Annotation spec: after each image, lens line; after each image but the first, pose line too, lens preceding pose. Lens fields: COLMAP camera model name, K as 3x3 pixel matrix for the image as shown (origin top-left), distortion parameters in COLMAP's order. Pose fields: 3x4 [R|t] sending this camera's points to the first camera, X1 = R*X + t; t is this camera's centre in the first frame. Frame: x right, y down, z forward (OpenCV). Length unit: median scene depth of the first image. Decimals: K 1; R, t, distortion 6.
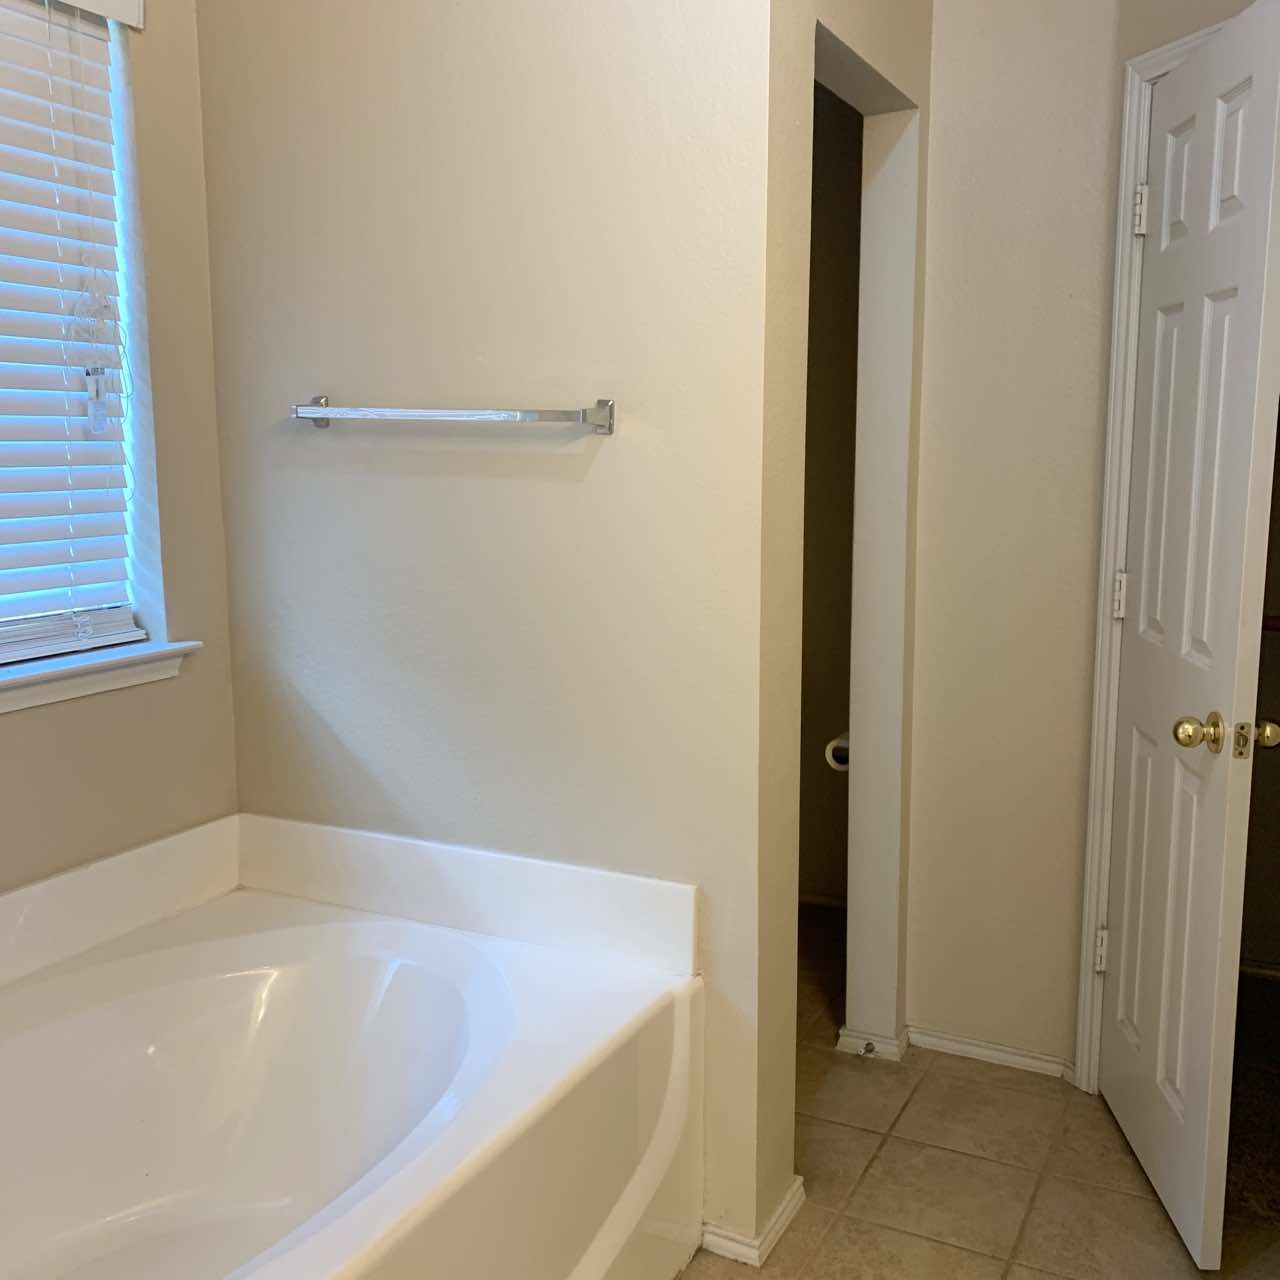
lens RADIAL K [[1308.3, 0, 619.2], [0, 1308.3, 639.2], [0, 0, 1]] dist [0.048923, -0.084632]
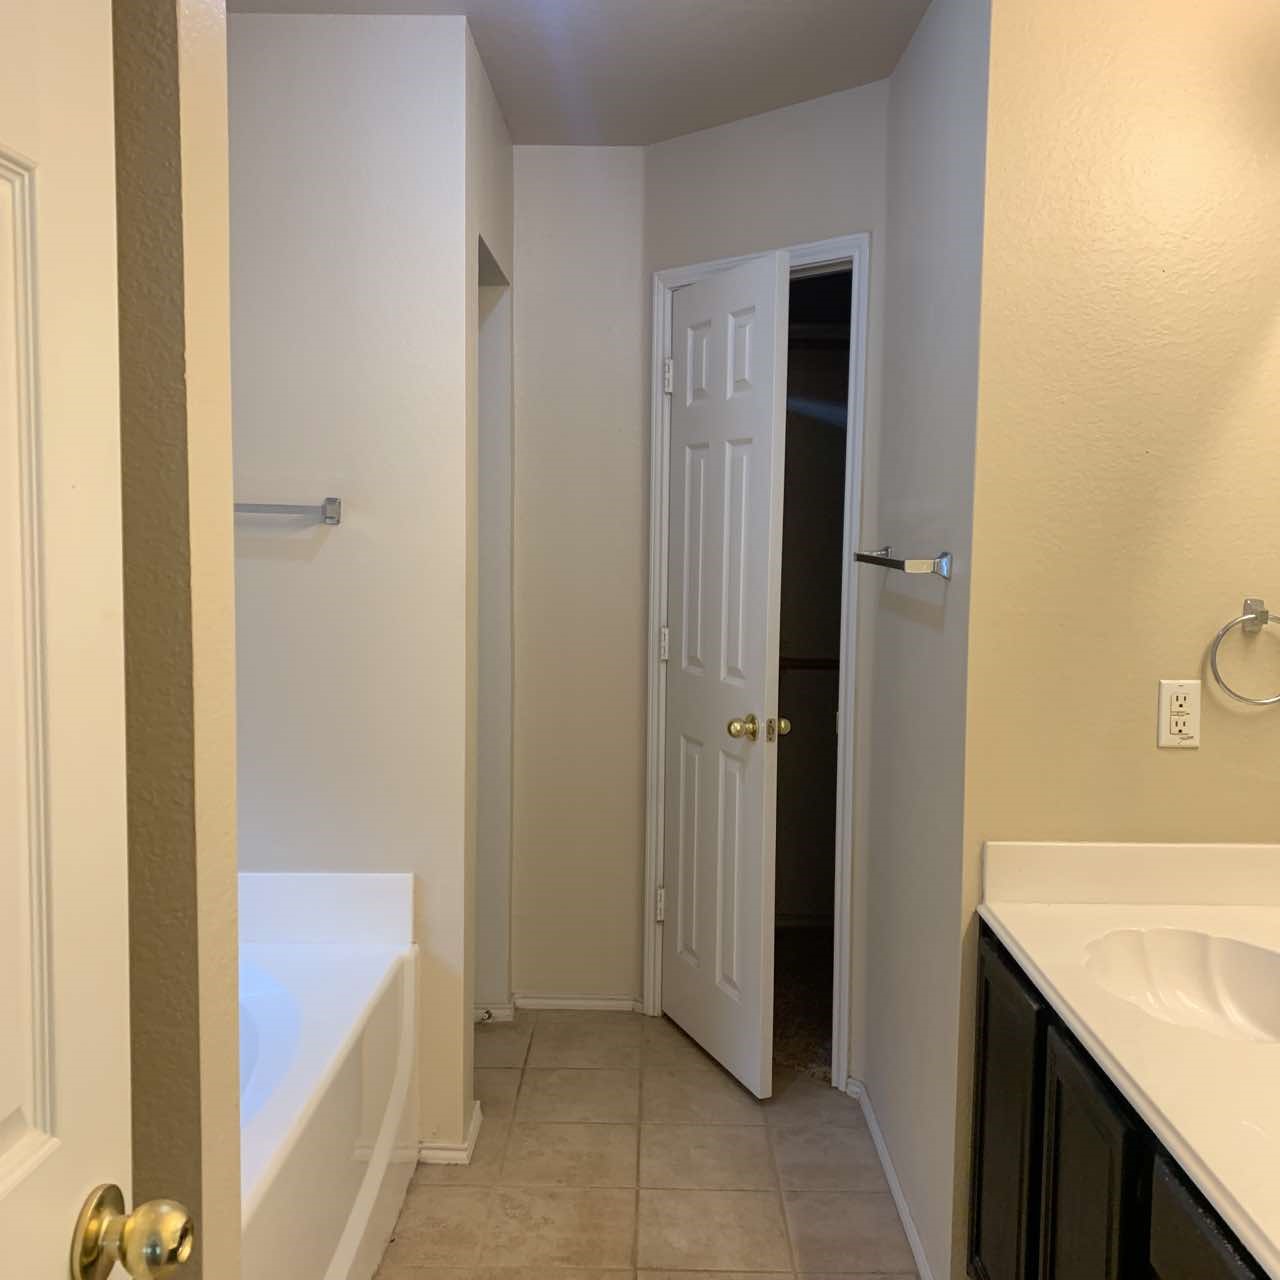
lens RADIAL K [[1272.3, 0, 667.8], [0, 1272.3, 622.6], [0, 0, 1]] dist [0.154350, -0.585283]
pose [[0.886062, -0.019867, 0.463141, -0.282827], [0.053179, 0.996842, -0.058980, 0.028939], [-0.460507, 0.076889, 0.884320, -0.238196]]
